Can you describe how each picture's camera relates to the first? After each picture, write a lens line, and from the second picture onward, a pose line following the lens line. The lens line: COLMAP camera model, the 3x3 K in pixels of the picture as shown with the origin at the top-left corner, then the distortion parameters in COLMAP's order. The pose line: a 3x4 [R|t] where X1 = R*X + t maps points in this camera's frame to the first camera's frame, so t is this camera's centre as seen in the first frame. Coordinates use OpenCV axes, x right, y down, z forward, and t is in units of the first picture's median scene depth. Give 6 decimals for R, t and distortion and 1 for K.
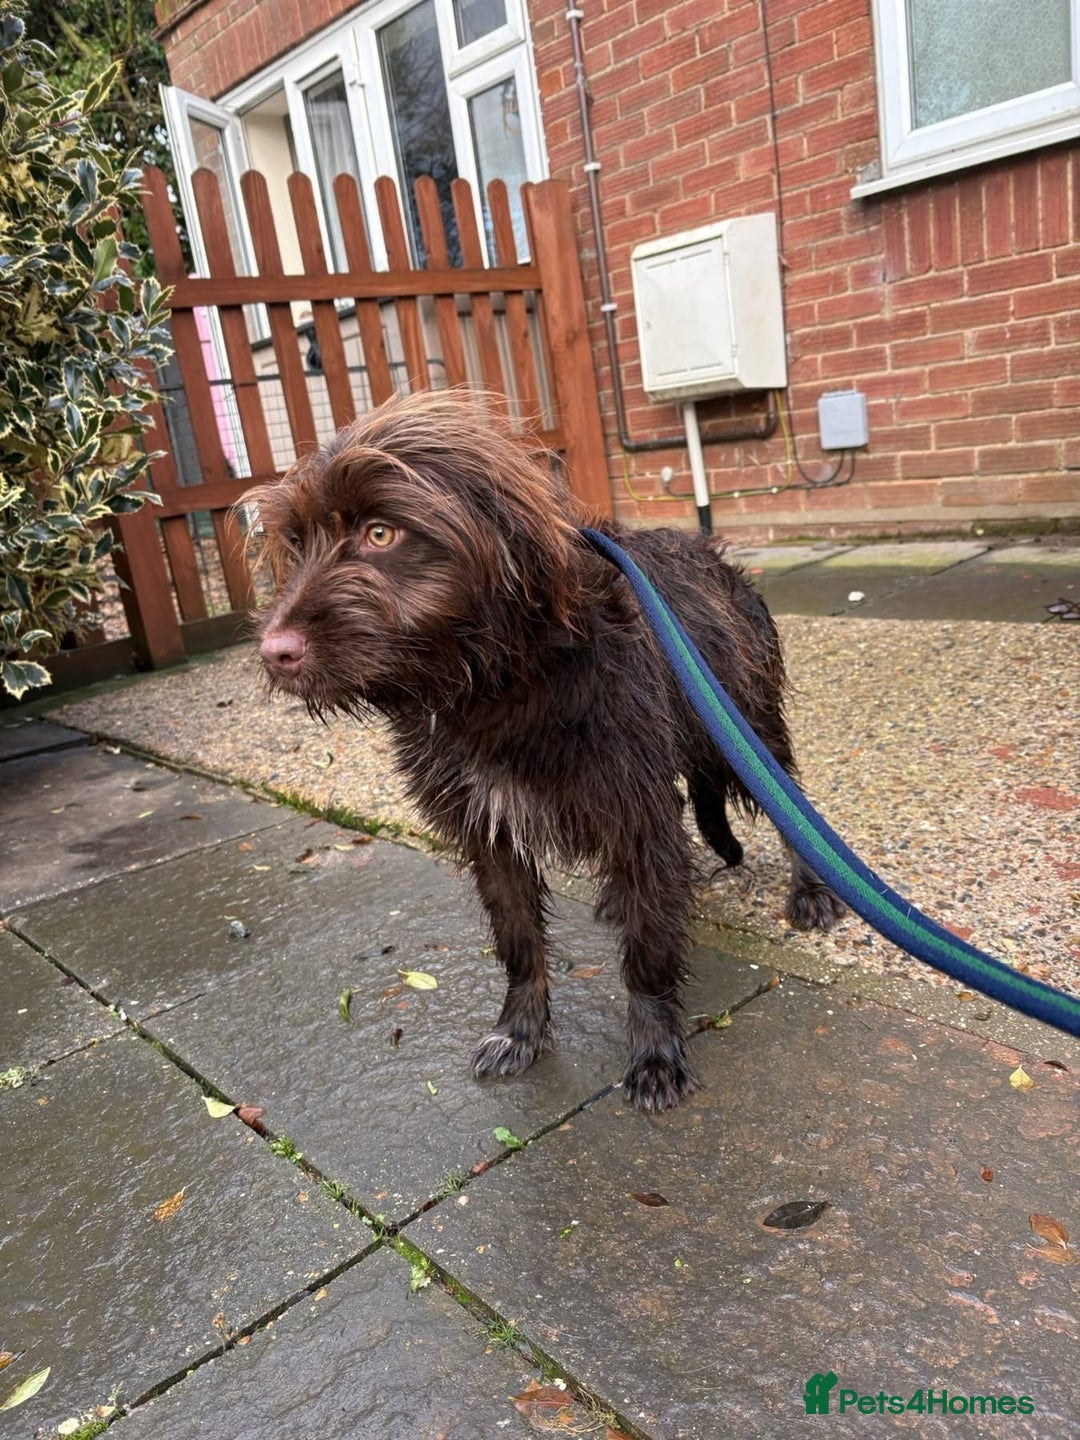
lens RADIAL K [[1127.6, 0, 553.2], [0, 1127.6, 748.3], [0, 0, 1]] dist [0.044274, -0.032011]
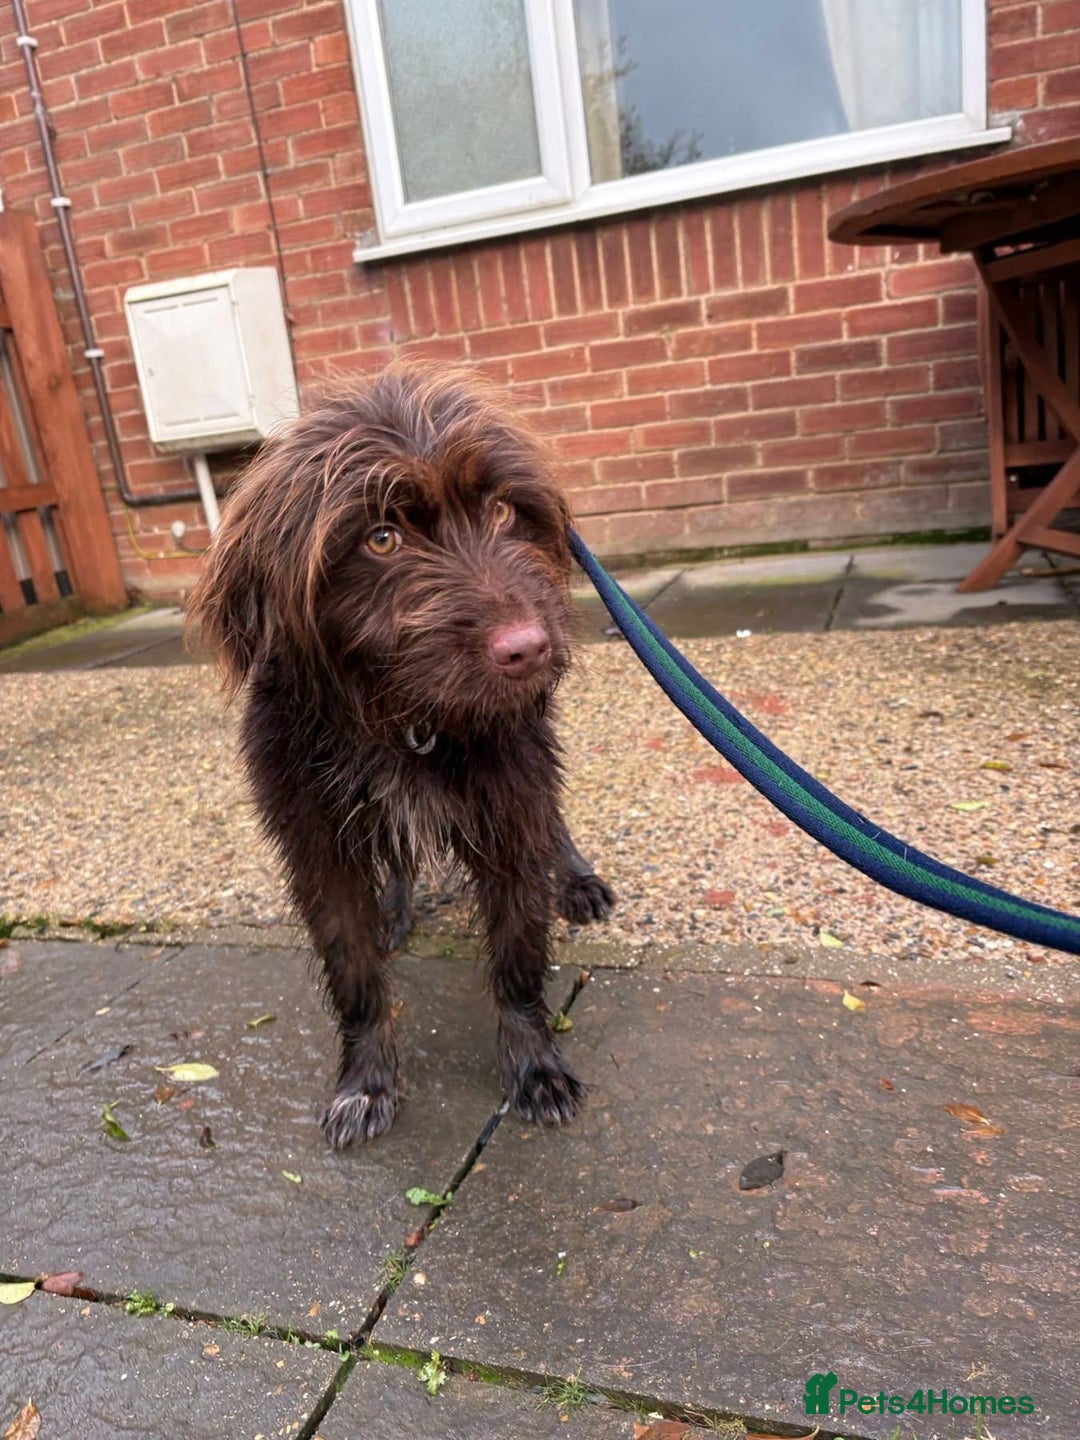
lens RADIAL K [[1127.6, 0, 543.4], [0, 1127.6, 734.8], [0, 0, 1]] dist [0.044274, -0.032011]
pose [[0.873588, -0.103533, 0.475526, -0.153098], [0.142473, 0.988707, -0.046472, 0.020807], [-0.465344, 0.108347, 0.878473, 0.070597]]
